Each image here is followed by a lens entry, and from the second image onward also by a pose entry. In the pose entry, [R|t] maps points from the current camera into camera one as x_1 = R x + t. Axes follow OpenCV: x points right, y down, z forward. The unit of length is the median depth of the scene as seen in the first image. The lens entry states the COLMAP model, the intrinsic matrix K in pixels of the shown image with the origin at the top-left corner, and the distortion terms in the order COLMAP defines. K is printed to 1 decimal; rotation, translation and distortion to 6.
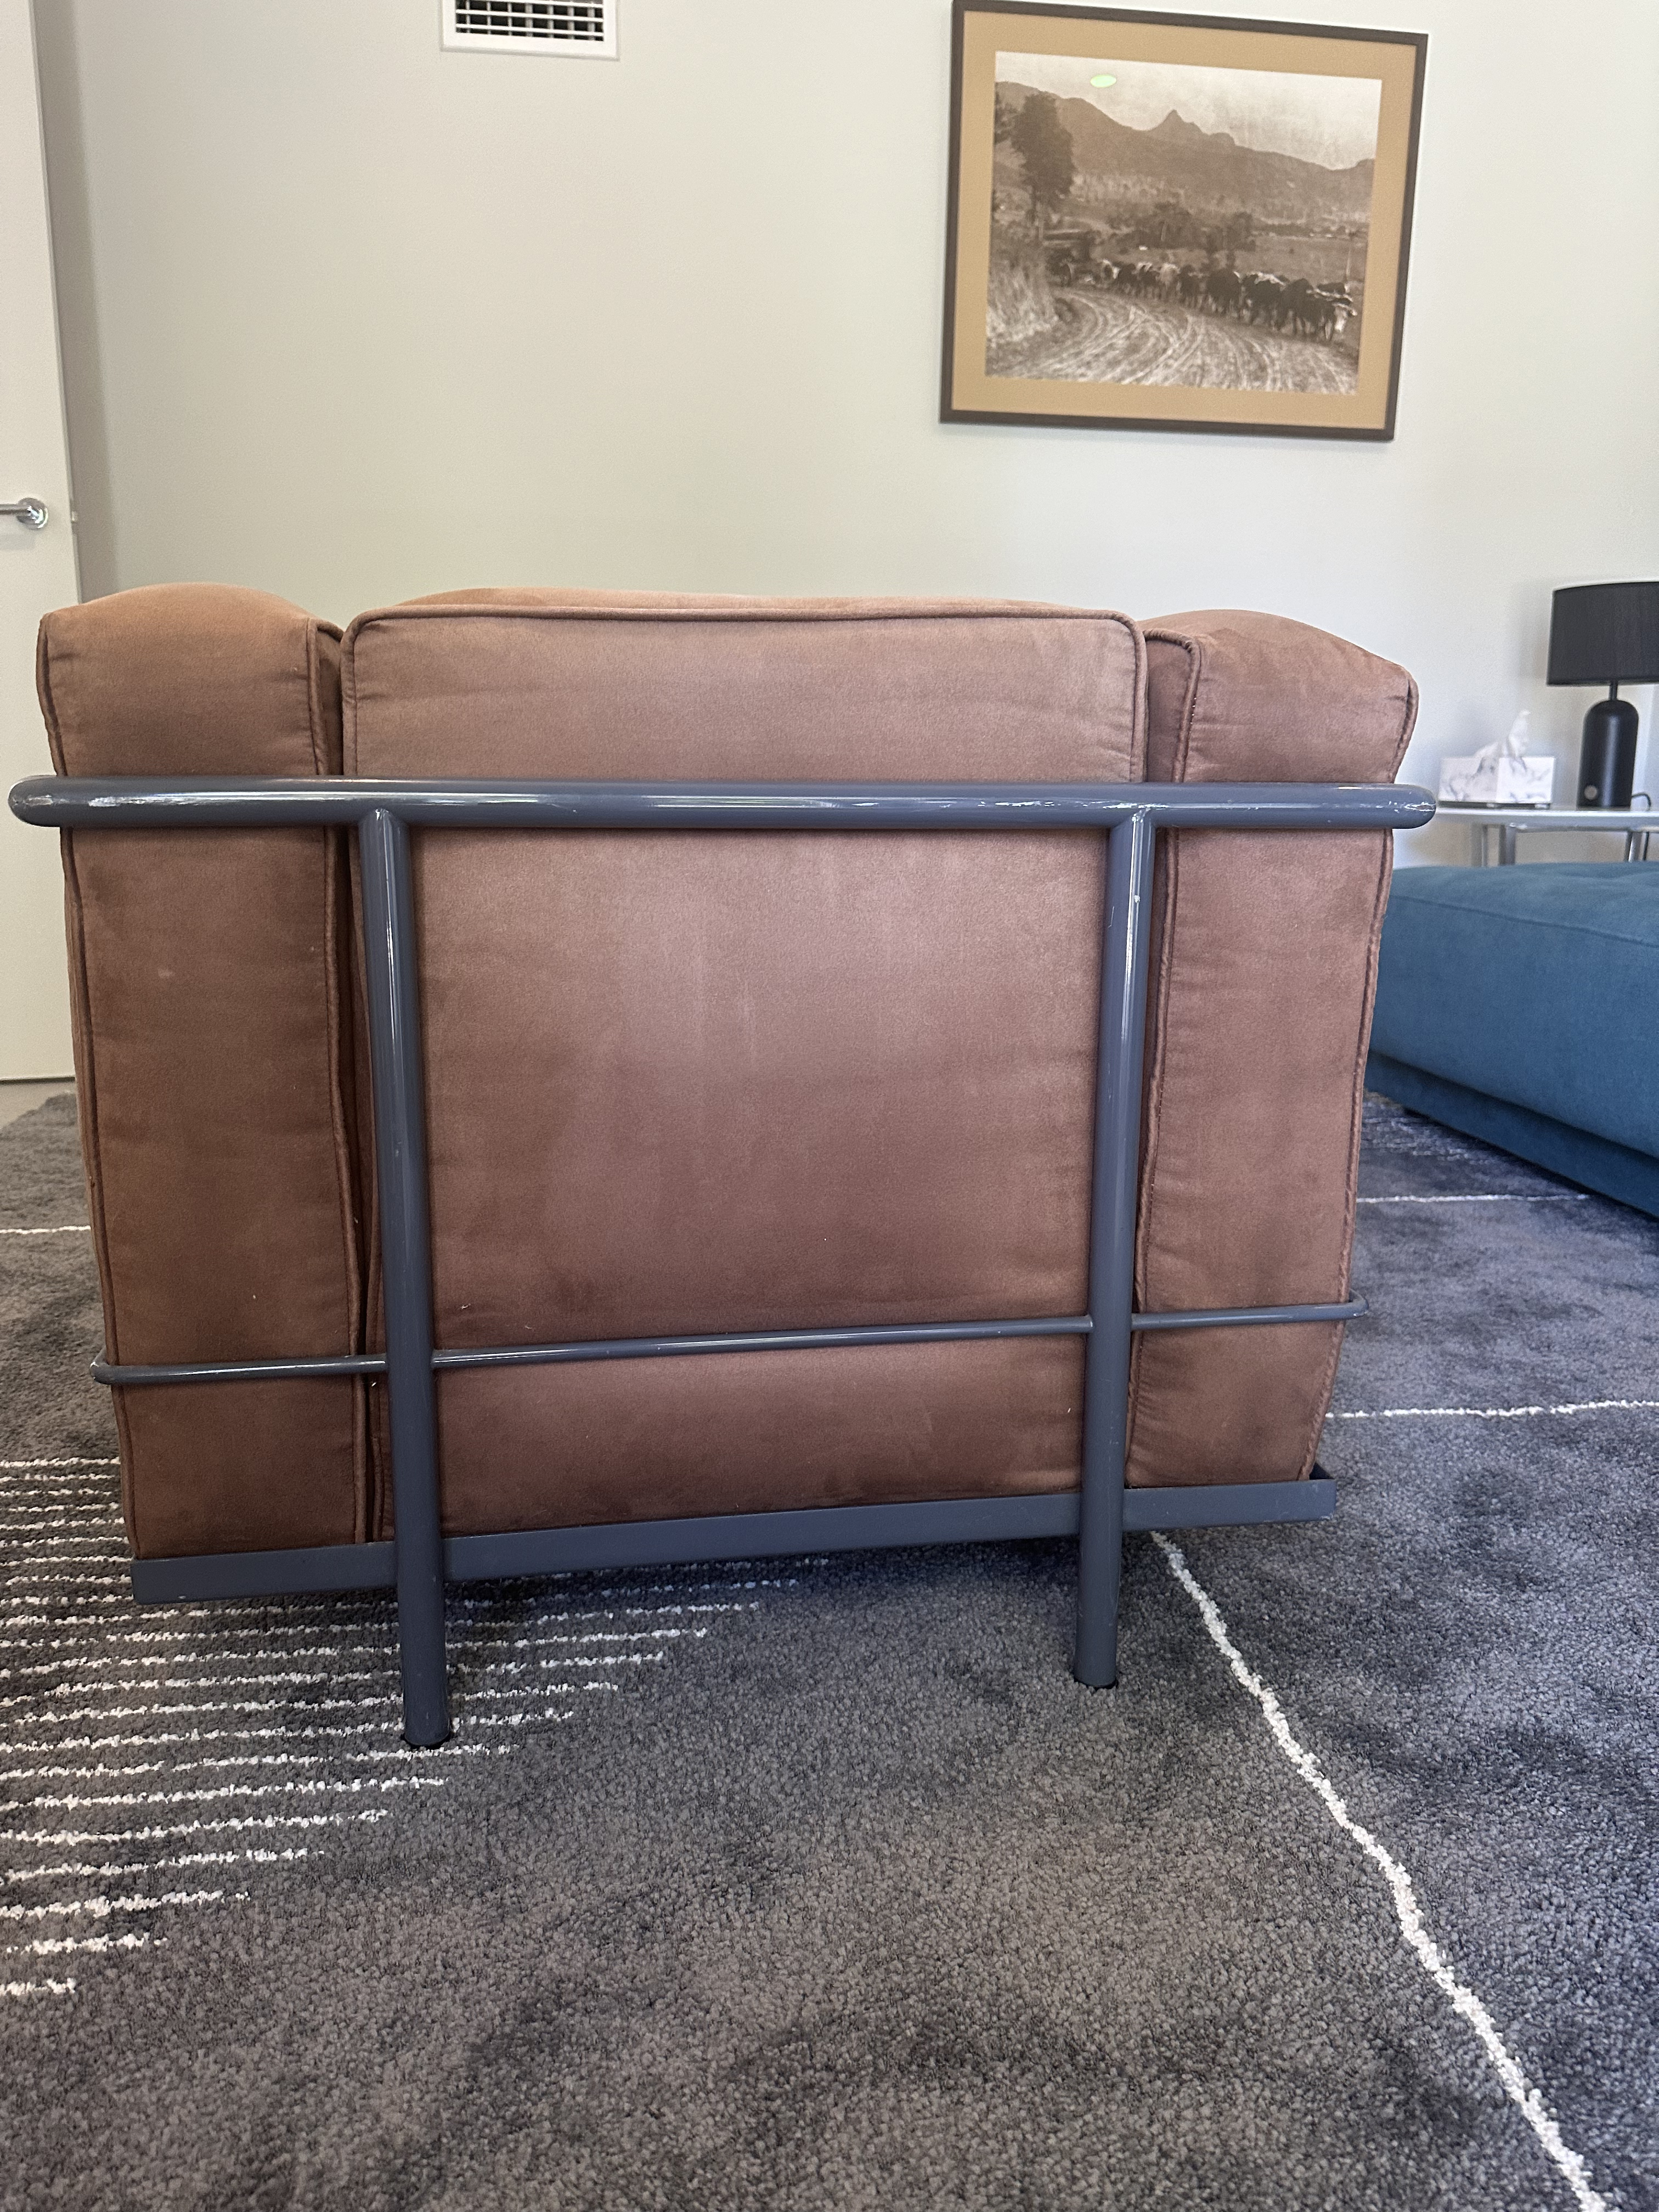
lens RADIAL K [[1578.6, 0, 831.9], [0, 1578.6, 1086.1], [0, 0, 1]] dist [0.009776, -0.023968]
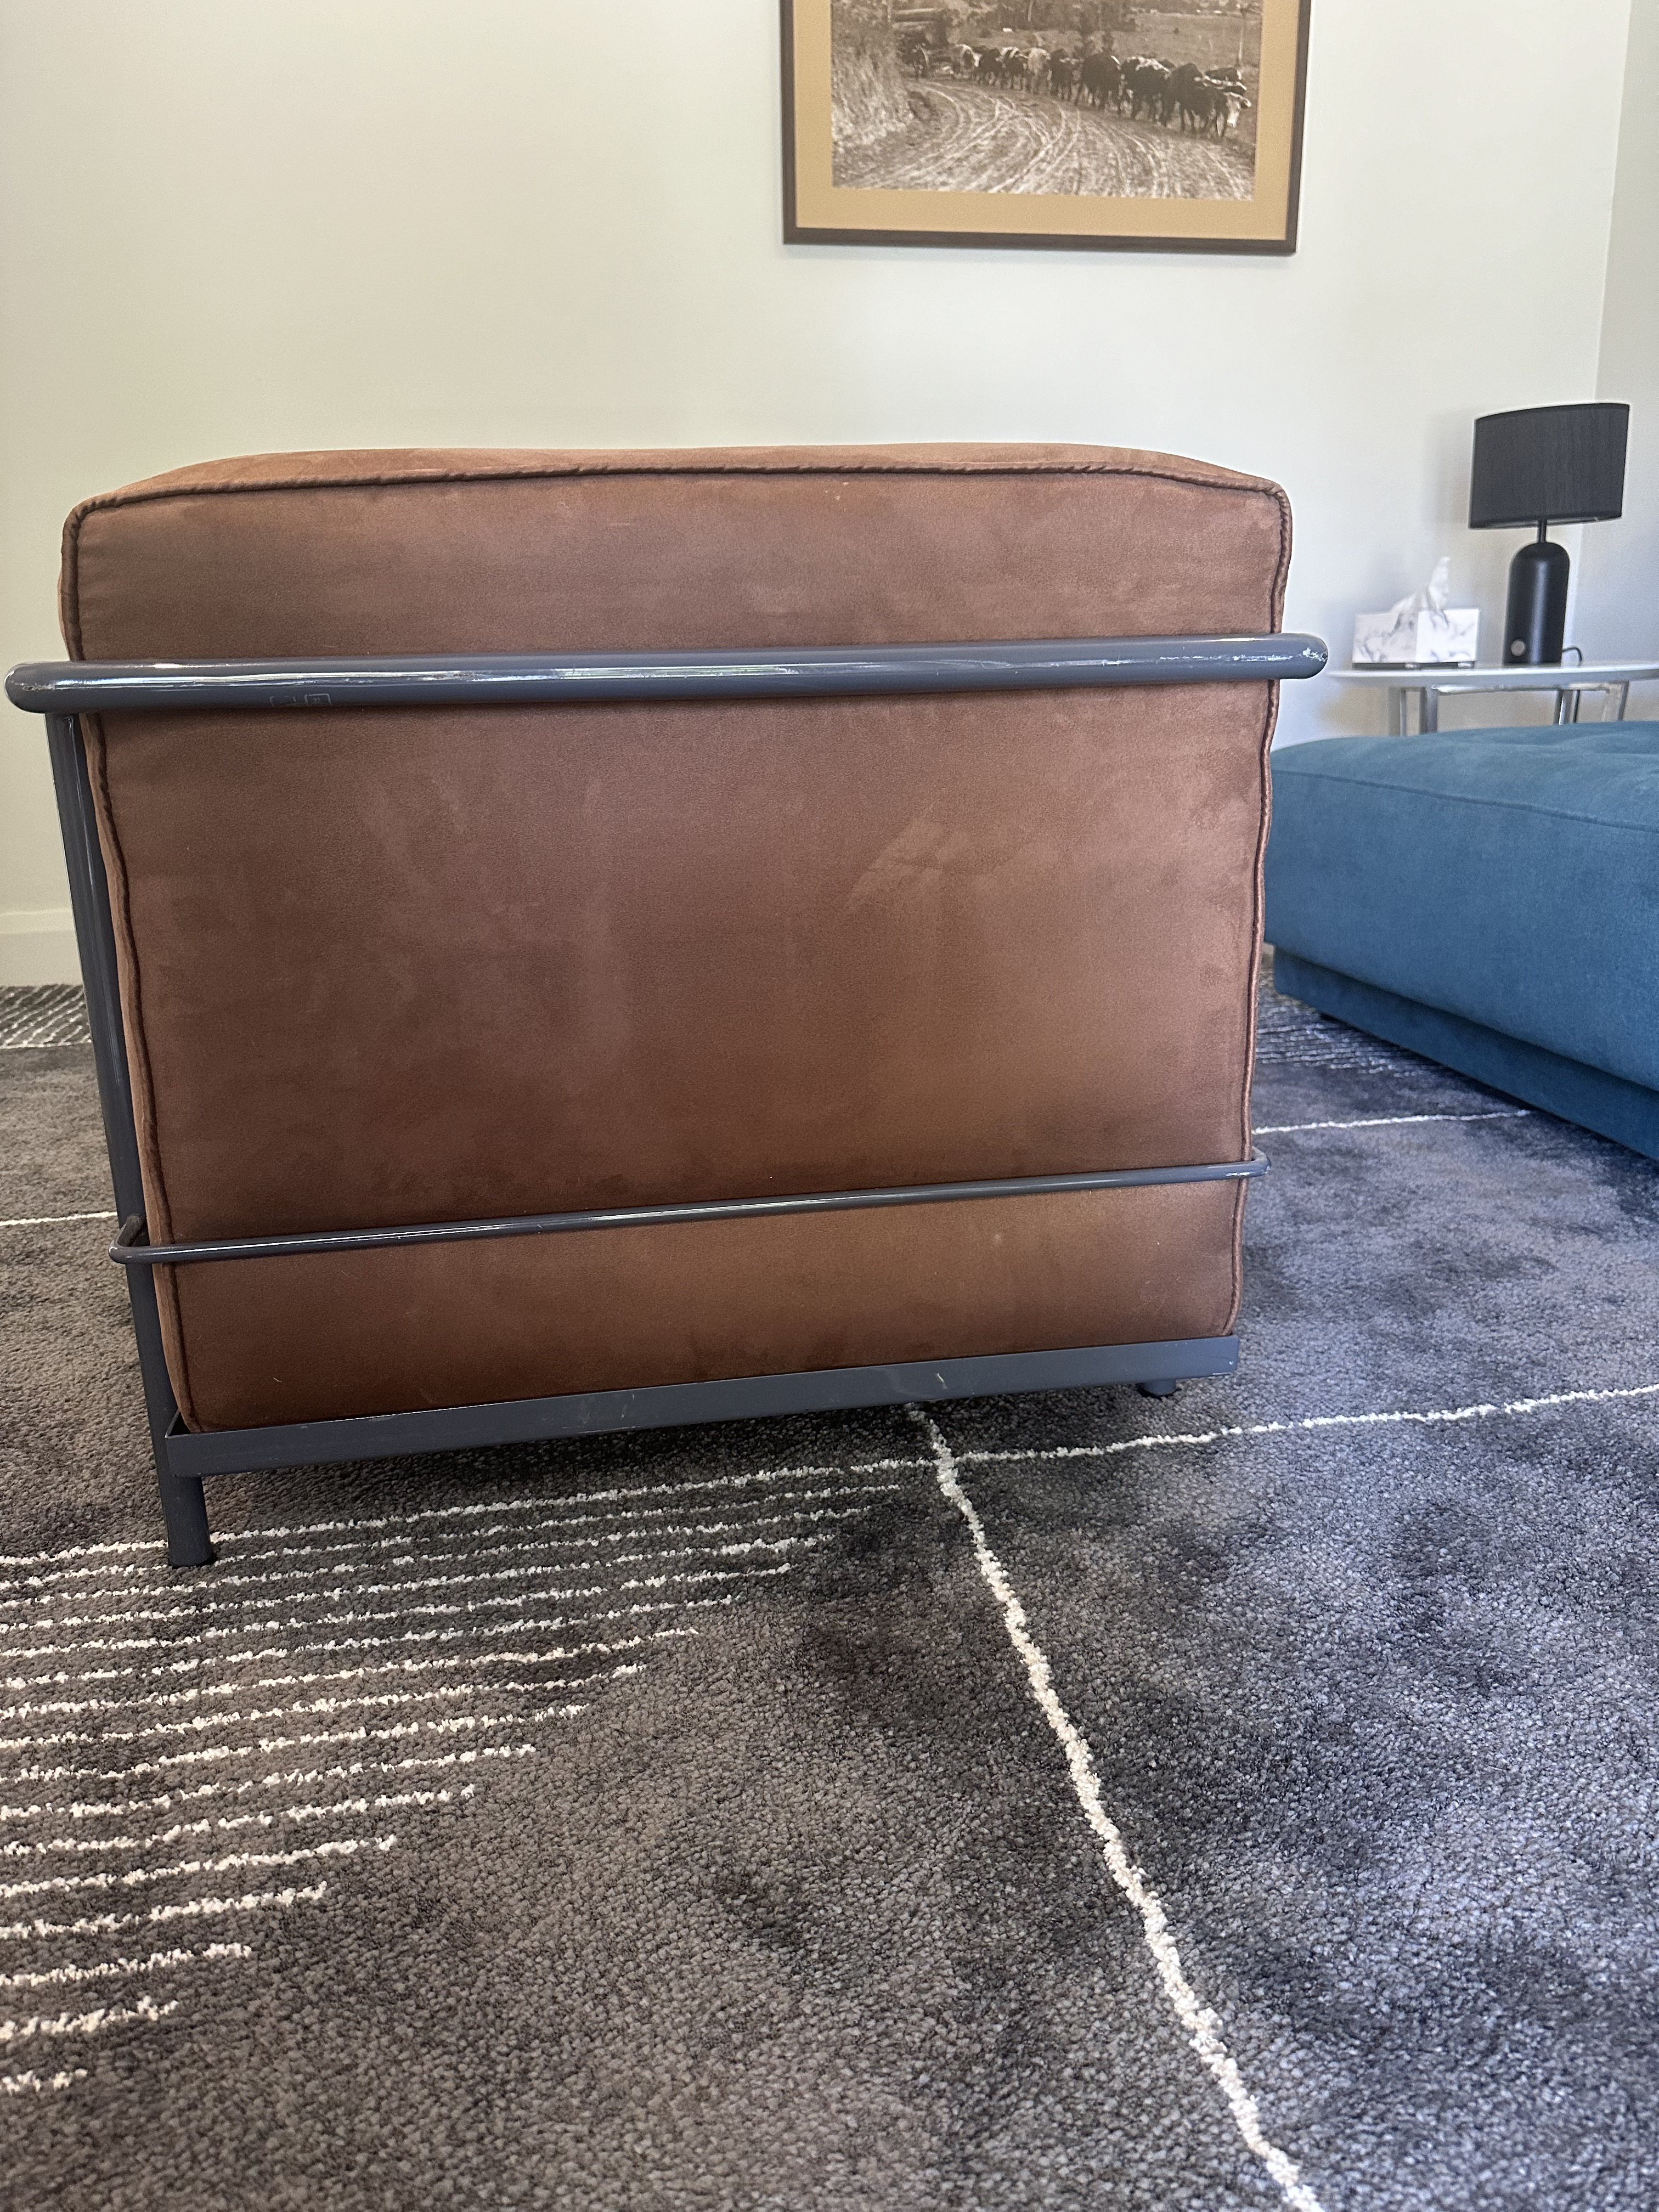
lens RADIAL K [[1578.6, 0, 817.9], [0, 1578.6, 1116.7], [0, 0, 1]] dist [0.009776, -0.023968]
pose [[0.998175, -0.047364, 0.037474, 0.077010], [0.044031, 0.995385, 0.085261, -0.030657], [-0.041339, -0.083455, 0.995654, 0.213973]]
